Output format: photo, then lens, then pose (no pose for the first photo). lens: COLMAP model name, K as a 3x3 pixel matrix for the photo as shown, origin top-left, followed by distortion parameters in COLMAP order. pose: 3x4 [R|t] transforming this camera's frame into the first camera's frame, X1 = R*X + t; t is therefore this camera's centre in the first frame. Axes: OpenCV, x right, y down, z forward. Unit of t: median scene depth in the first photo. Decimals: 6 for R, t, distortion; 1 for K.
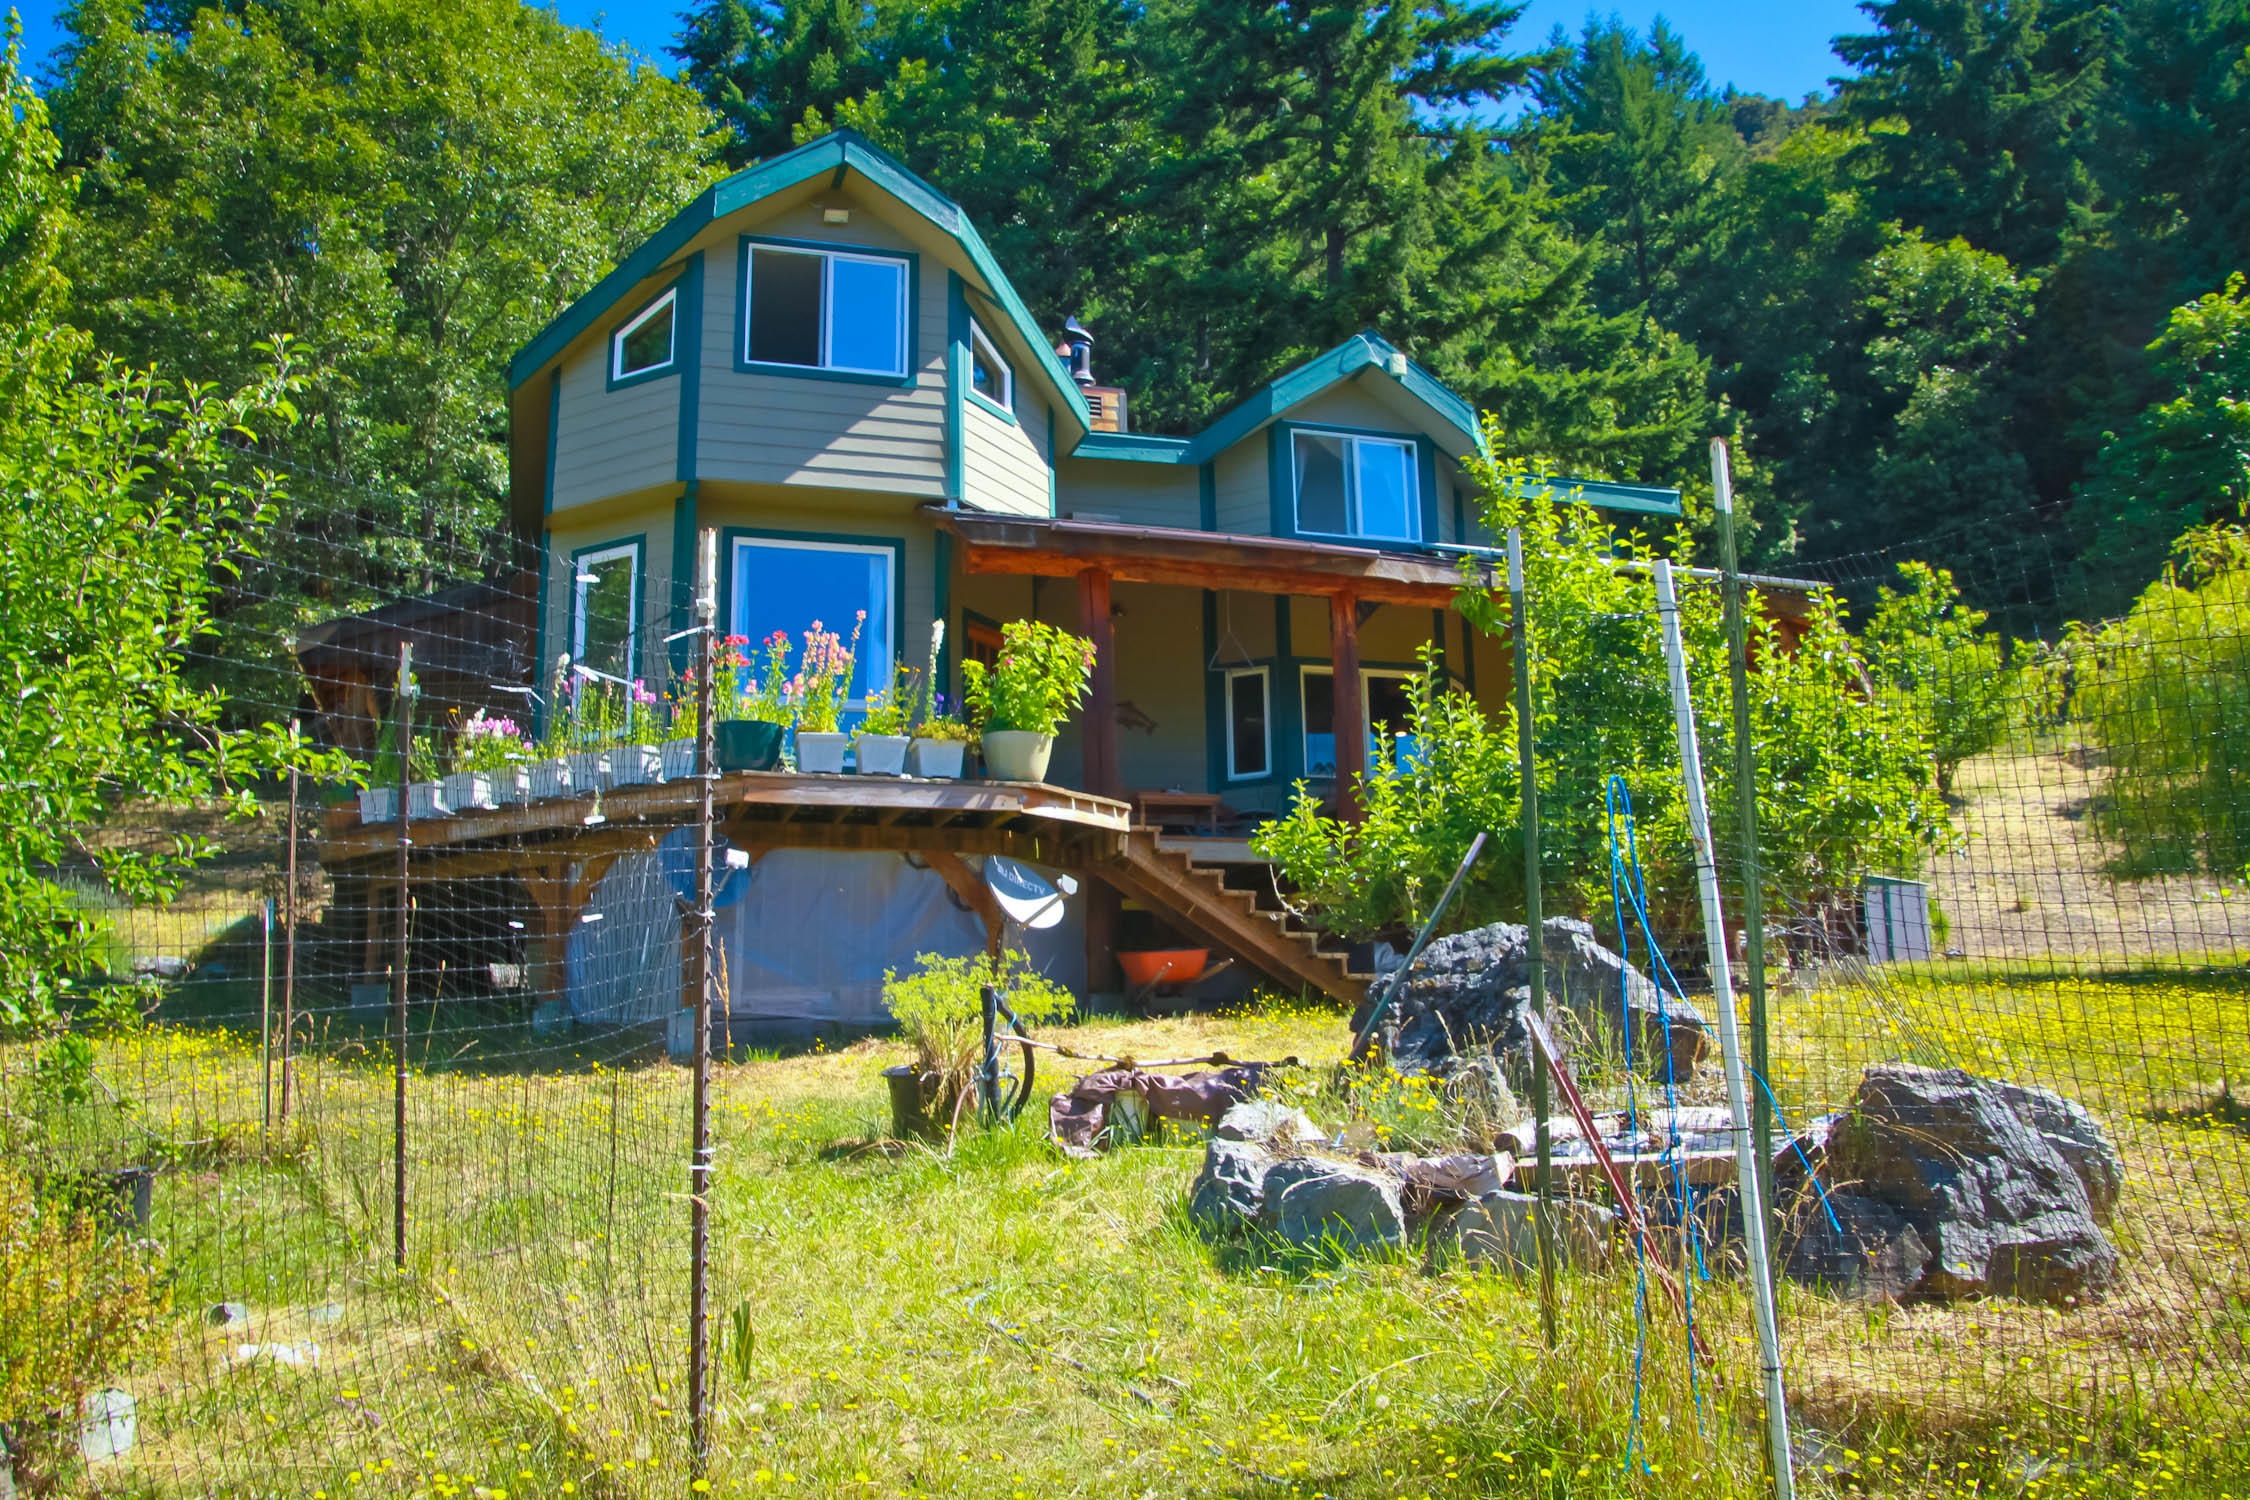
lens RADIAL K [[1895.7, 0, 1127.8], [0, 1895.7, 753.2], [0, 0, 1]] dist [-0.171456, 0.118247]
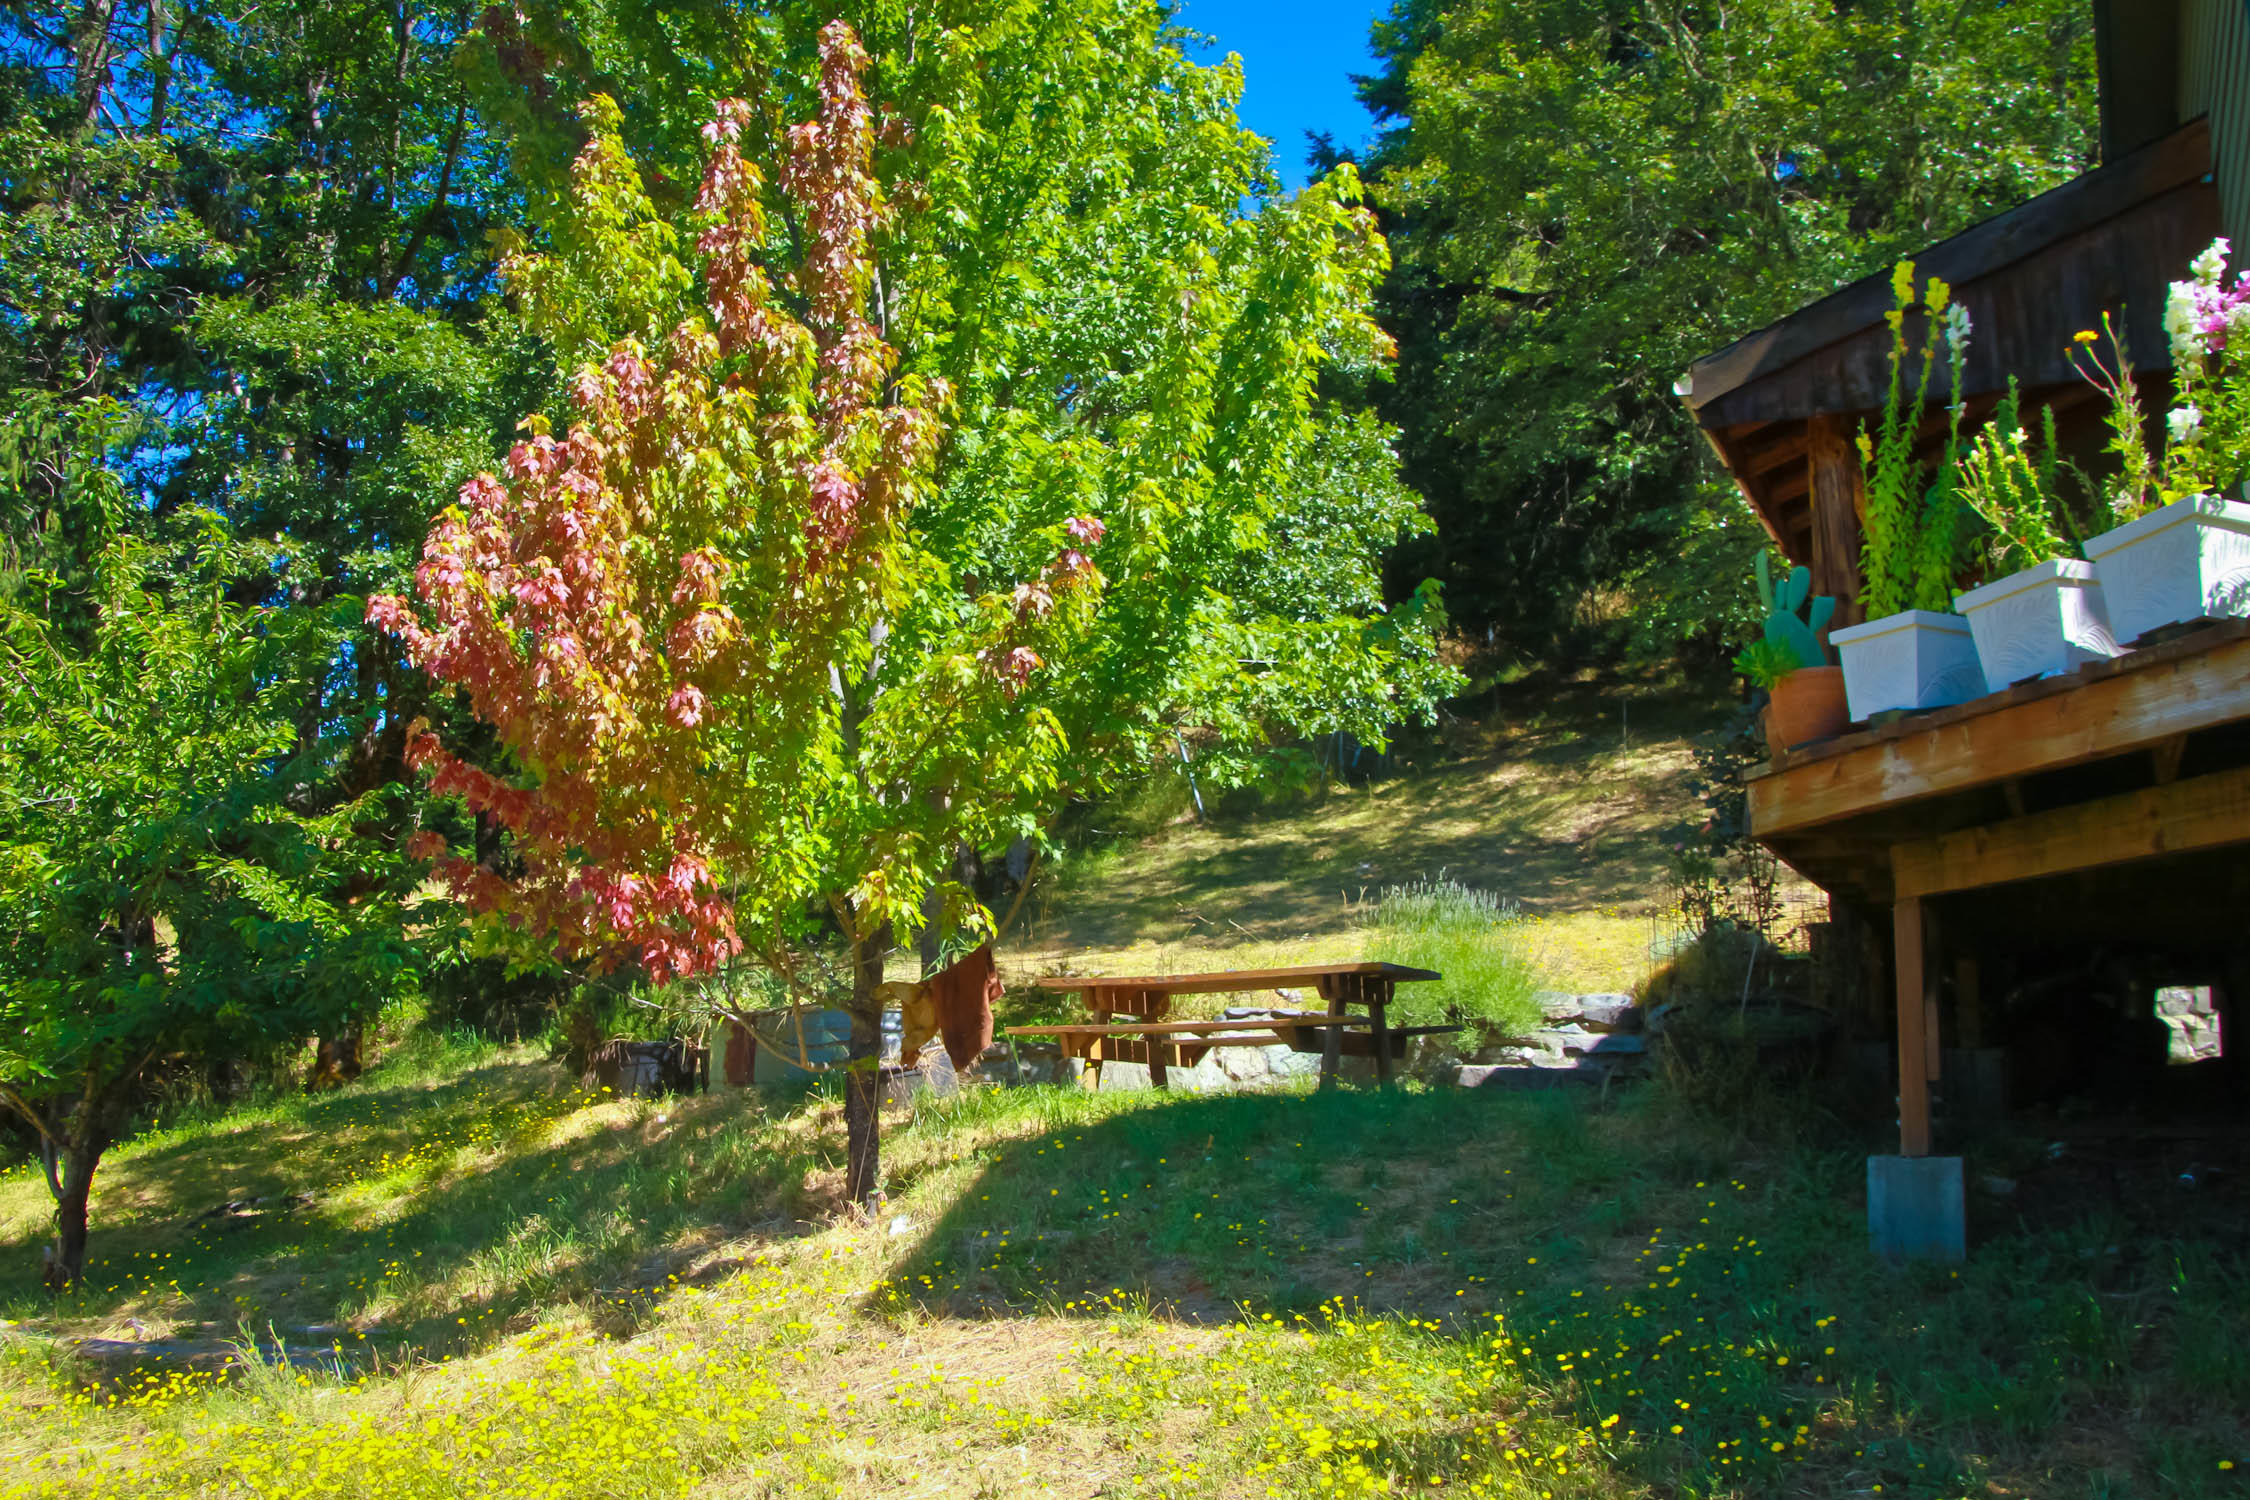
lens RADIAL K [[1895.7, 0, 1124.9], [0, 1895.7, 751.6], [0, 0, 1]] dist [-0.171456, 0.118247]
pose [[0.695754, -0.090643, -0.712538, -0.266385], [0.108182, 0.993913, -0.020804, 0.036618], [0.710087, -0.062610, 0.701325, 0.669095]]
